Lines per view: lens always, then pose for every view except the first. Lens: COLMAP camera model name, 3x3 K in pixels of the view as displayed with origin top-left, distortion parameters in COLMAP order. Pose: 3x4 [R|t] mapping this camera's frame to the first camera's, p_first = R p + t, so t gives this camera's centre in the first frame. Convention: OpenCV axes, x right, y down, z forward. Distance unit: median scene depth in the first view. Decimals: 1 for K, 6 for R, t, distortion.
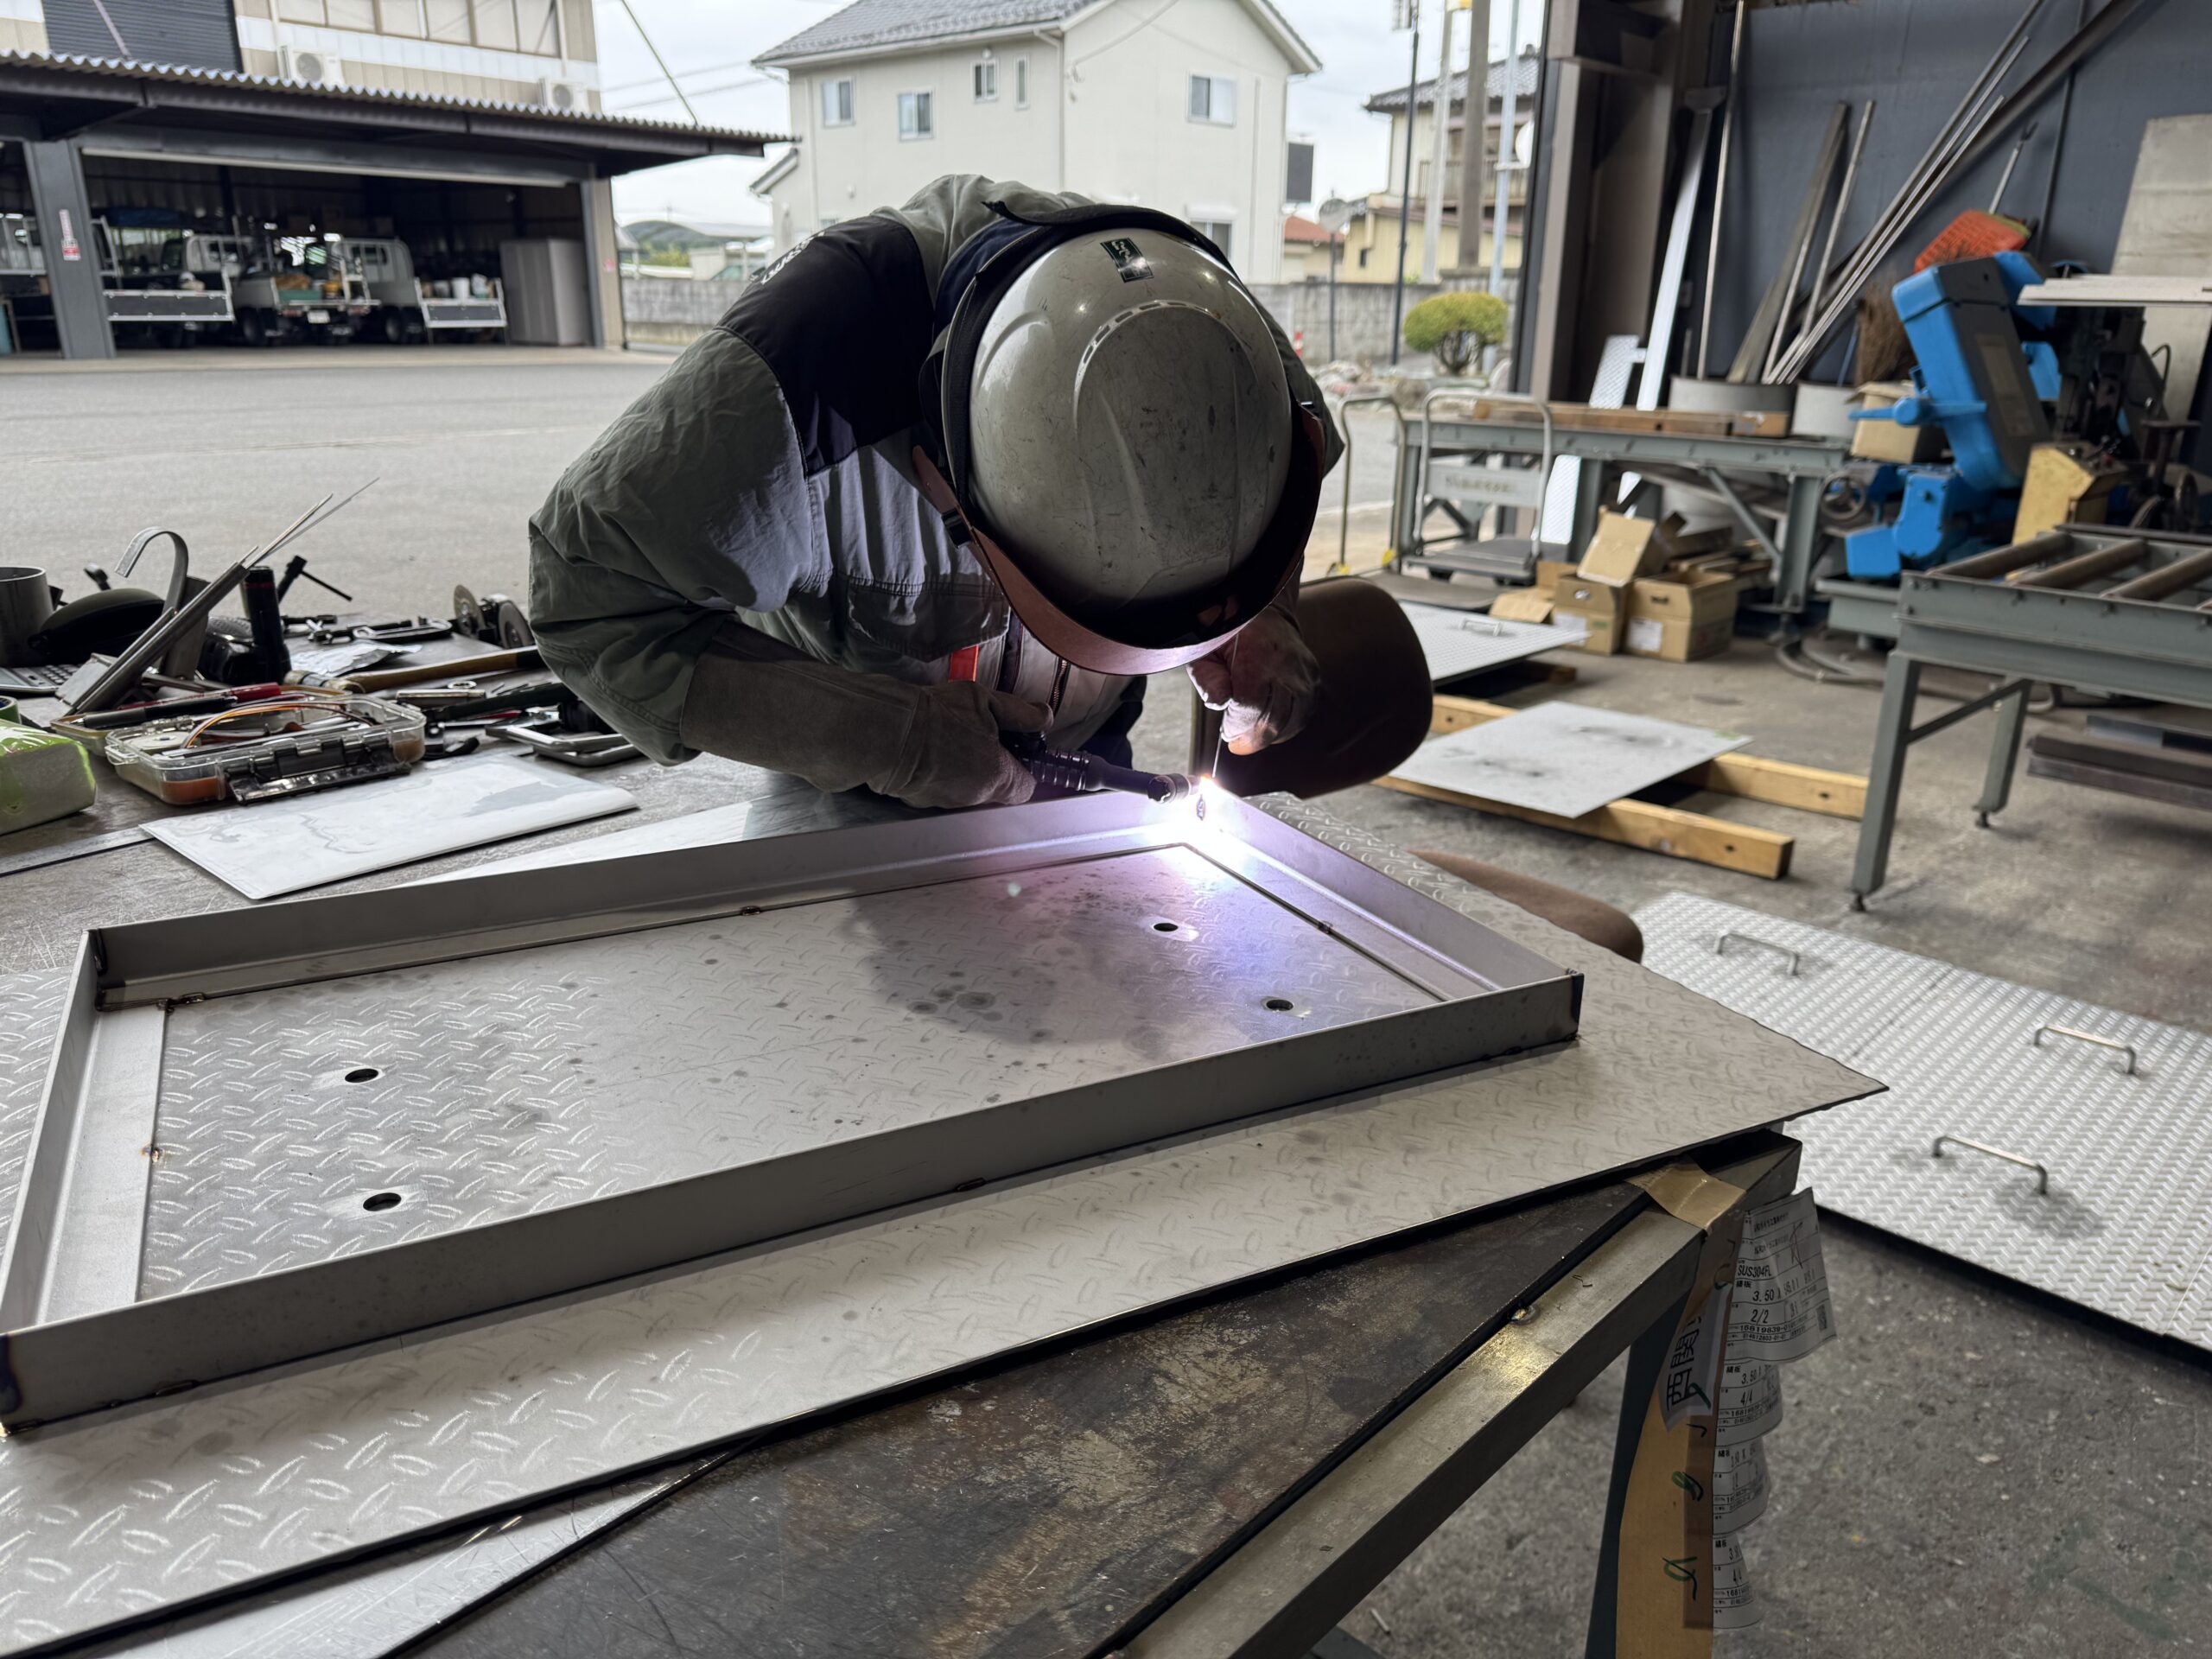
lens RADIAL K [[1584.7, 0, 1105.4], [0, 1584.7, 830.6], [0, 0, 1]] dist [0.094058, -0.105204]
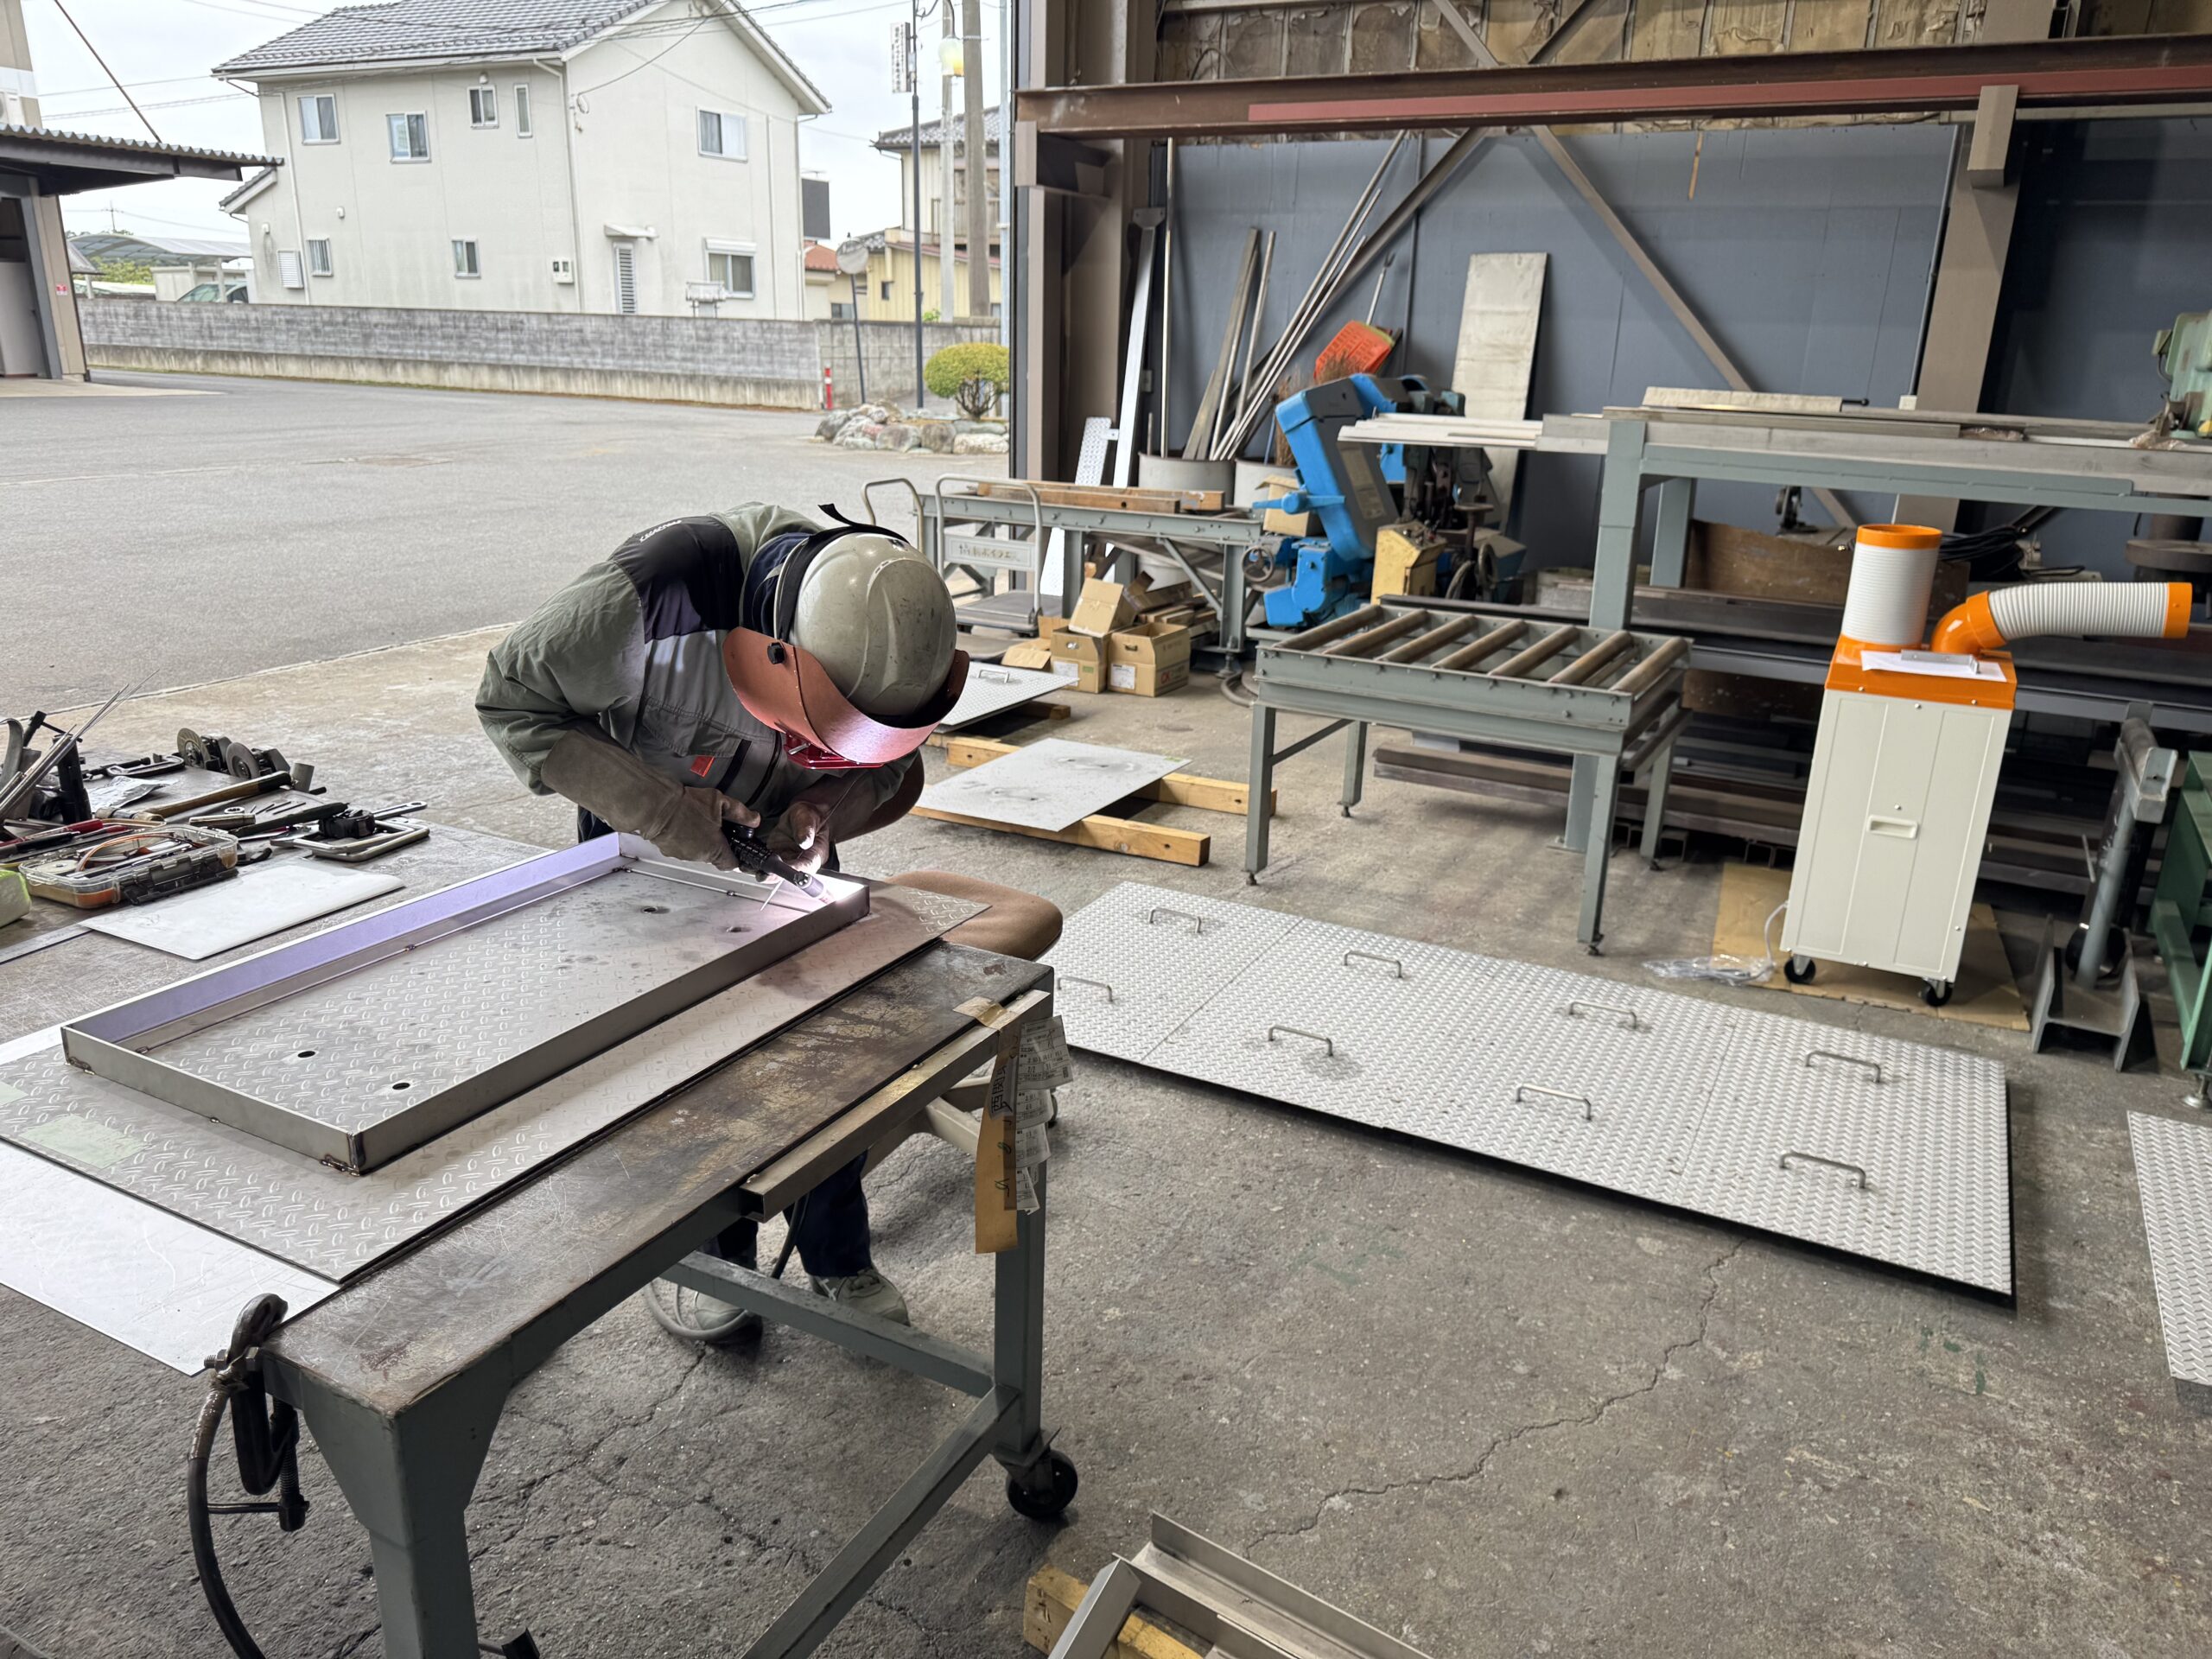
lens RADIAL K [[1584.7, 0, 1105.4], [0, 1584.7, 830.6], [0, 0, 1]] dist [0.094058, -0.105204]
pose [[0.961610, -0.070960, 0.265086, -0.011037], [0.073151, 0.997320, 0.001610, -0.005439], [-0.264490, 0.017843, 0.964223, -0.184059]]
